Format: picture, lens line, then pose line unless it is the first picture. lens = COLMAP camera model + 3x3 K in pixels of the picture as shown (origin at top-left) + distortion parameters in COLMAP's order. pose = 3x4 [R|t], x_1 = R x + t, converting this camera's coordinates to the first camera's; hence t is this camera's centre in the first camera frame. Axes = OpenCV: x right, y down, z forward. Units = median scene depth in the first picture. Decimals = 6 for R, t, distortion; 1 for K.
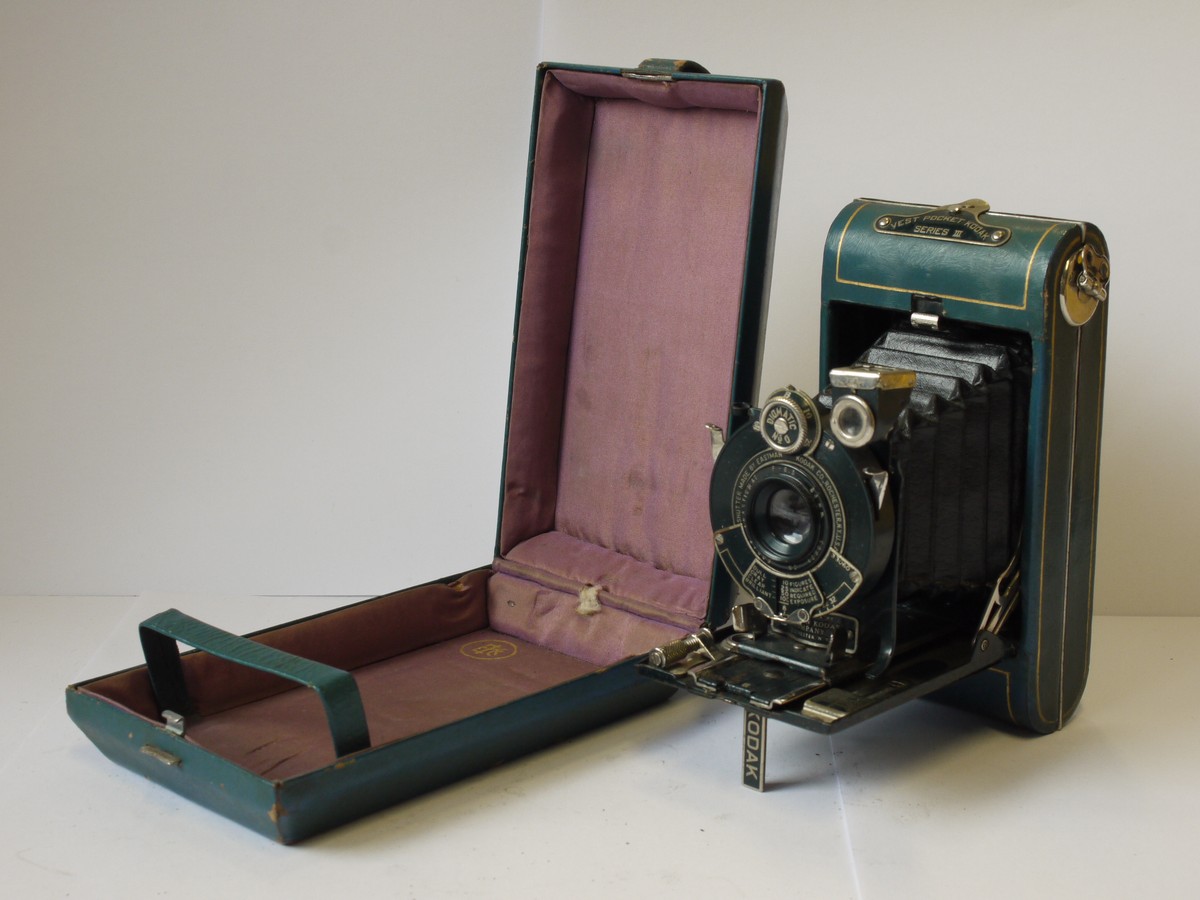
lens RADIAL K [[2116.4, 0, 600.0], [0, 2116.4, 450.0], [0, 0, 1]] dist [-0.085346, -0.080534]
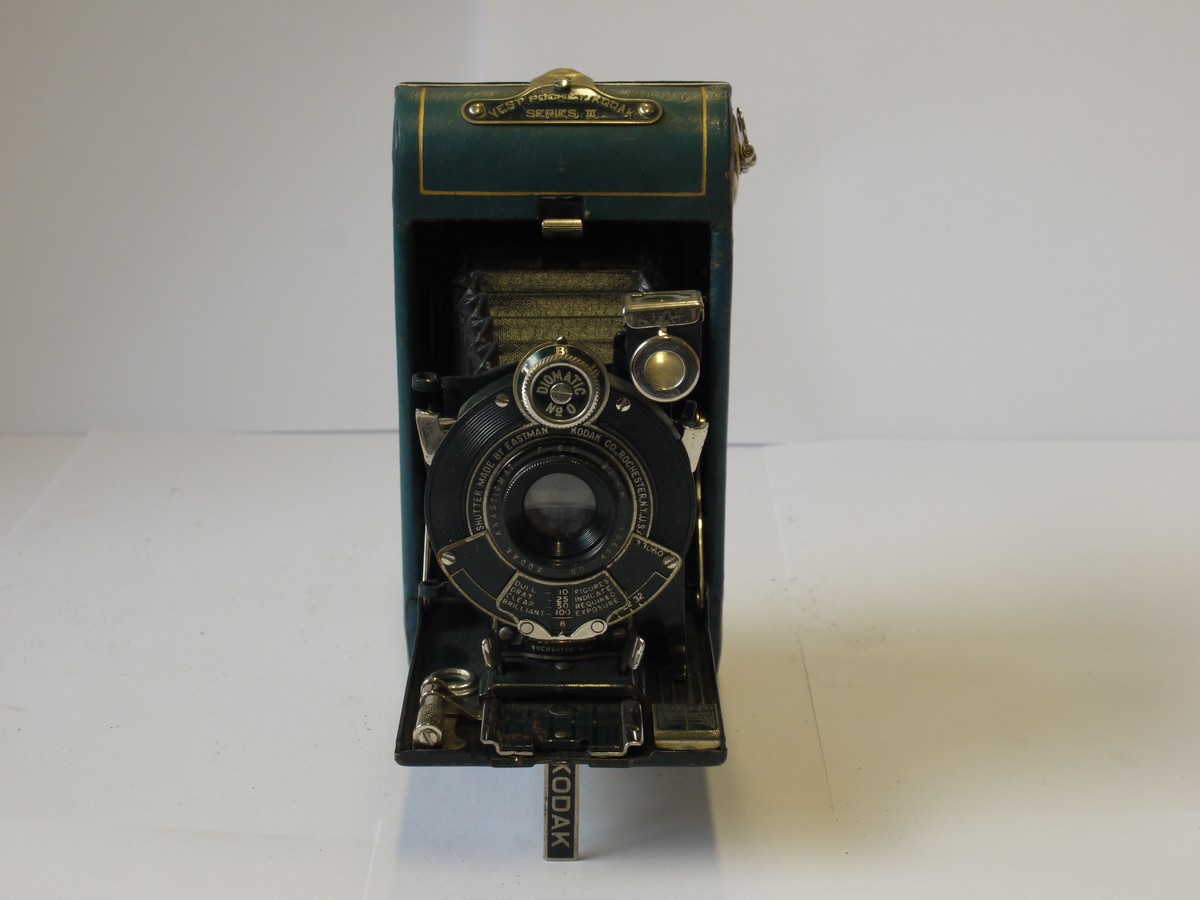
lens RADIAL K [[2116.4, 0, 600.0], [0, 2116.4, 450.0], [0, 0, 1]] dist [-0.085346, -0.080534]
pose [[0.717894, -0.218541, 0.660960, -0.398734], [0.166075, 0.975798, 0.142258, -0.094529], [-0.676053, 0.007643, 0.736814, 0.422225]]
